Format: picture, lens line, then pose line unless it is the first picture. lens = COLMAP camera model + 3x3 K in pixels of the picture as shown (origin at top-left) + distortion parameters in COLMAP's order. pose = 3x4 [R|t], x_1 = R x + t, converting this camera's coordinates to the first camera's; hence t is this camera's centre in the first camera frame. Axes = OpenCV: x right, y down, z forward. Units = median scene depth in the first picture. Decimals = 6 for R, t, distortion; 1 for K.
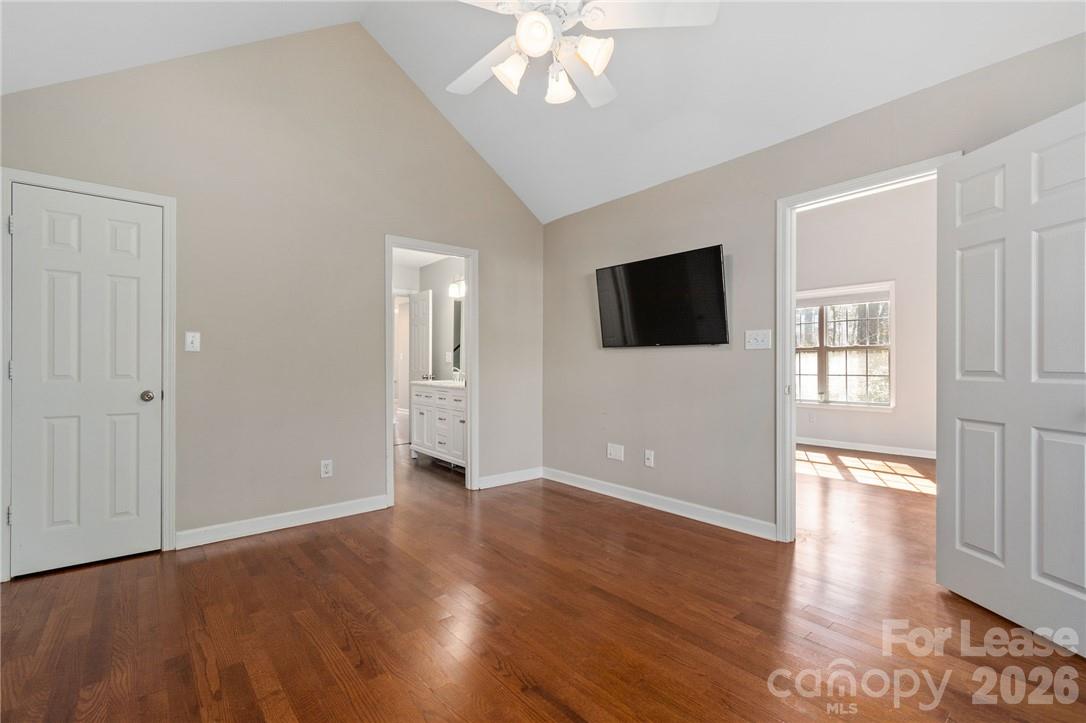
lens RADIAL K [[485.6, 0, 541.8], [0, 485.6, 361.1], [0, 0, 1]] dist [0.000124, 0.000074]
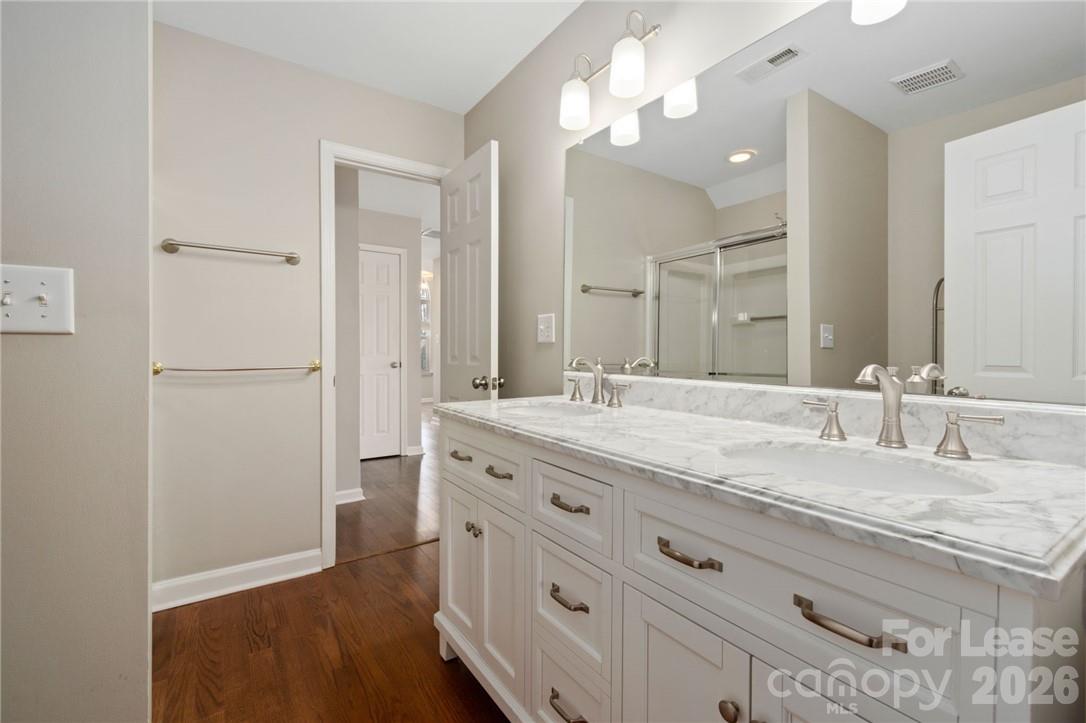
lens RADIAL K [[485.6, 0, 542.8], [0, 485.6, 355.2], [0, 0, 1]] dist [0.000124, 0.000074]
pose [[0.995915, -0.002905, -0.090252, -0.160957], [0.004048, 0.999914, 0.012486, 0.006980], [0.090208, -0.012800, 0.995841, 0.642973]]
